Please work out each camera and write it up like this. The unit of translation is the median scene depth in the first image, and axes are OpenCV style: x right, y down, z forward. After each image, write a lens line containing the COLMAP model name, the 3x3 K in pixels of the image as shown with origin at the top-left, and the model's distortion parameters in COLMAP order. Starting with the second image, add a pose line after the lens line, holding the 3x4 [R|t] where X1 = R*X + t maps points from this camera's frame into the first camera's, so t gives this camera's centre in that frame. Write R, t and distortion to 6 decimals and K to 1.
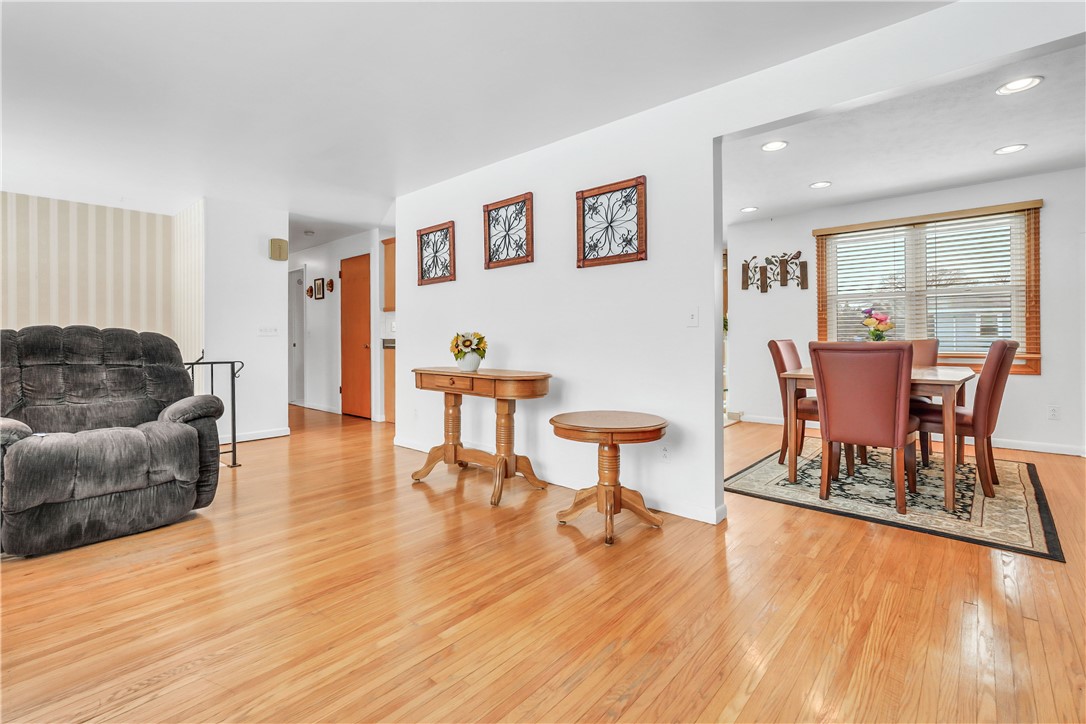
lens RADIAL K [[496.8, 0, 541.0], [0, 496.8, 337.2], [0, 0, 1]] dist [0.001204, -0.000246]
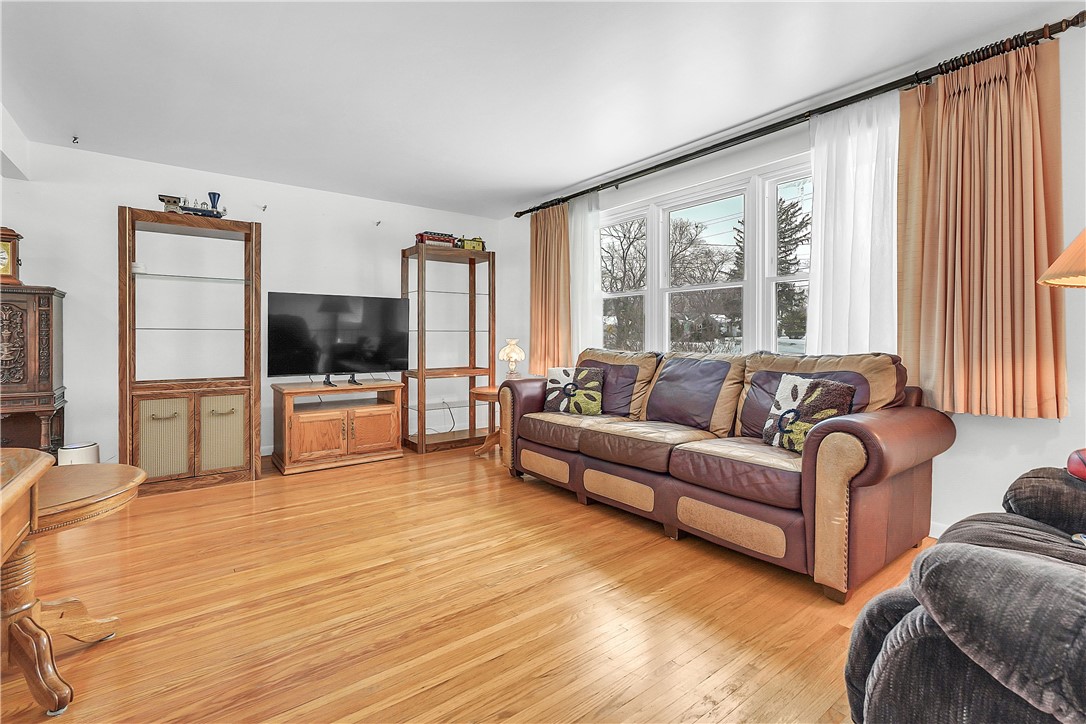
lens RADIAL K [[496.8, 0, 541.0], [0, 496.8, 337.2], [0, 0, 1]] dist [0.001204, -0.000246]
pose [[-0.980319, 0.011405, 0.197088, -0.638723], [0.011542, 0.999933, -0.000455, 0.000416], [-0.197080, 0.001829, -0.980386, 1.649986]]
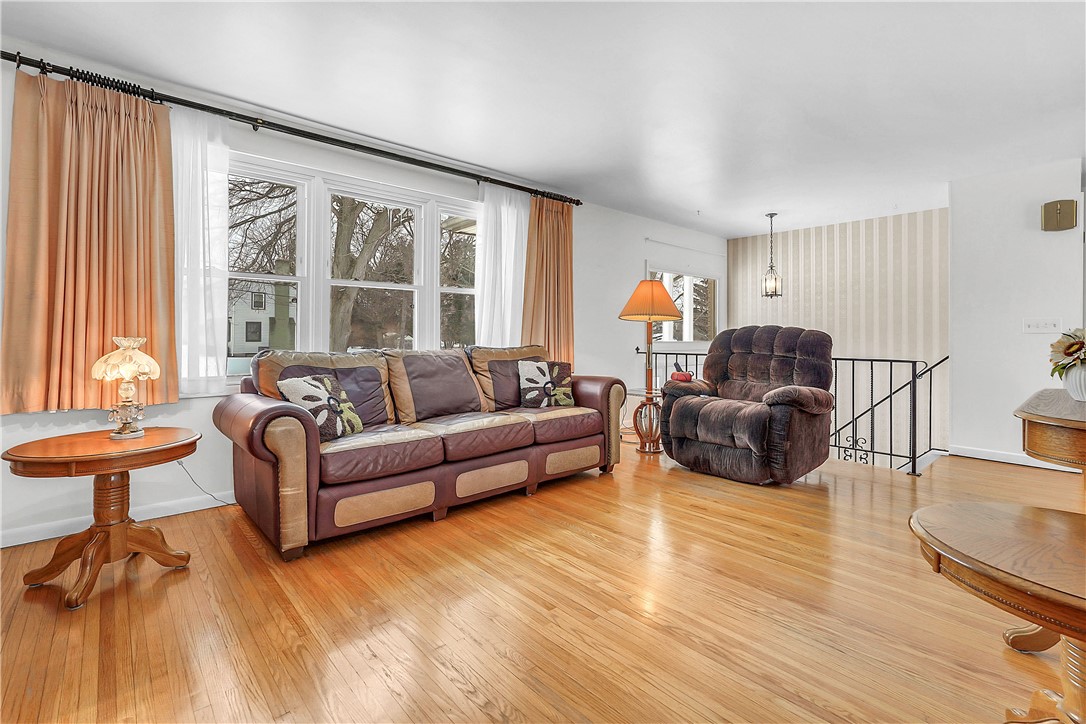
lens RADIAL K [[499.1, 0, 527.5], [0, 499.1, 341.5], [0, 0, 1]] dist [-0.019943, 0.000082]
pose [[-0.137018, 0.019070, -0.990385, 0.653710], [-0.002039, 0.999807, 0.019534, -0.006217], [0.990566, 0.004696, -0.136953, 0.707431]]
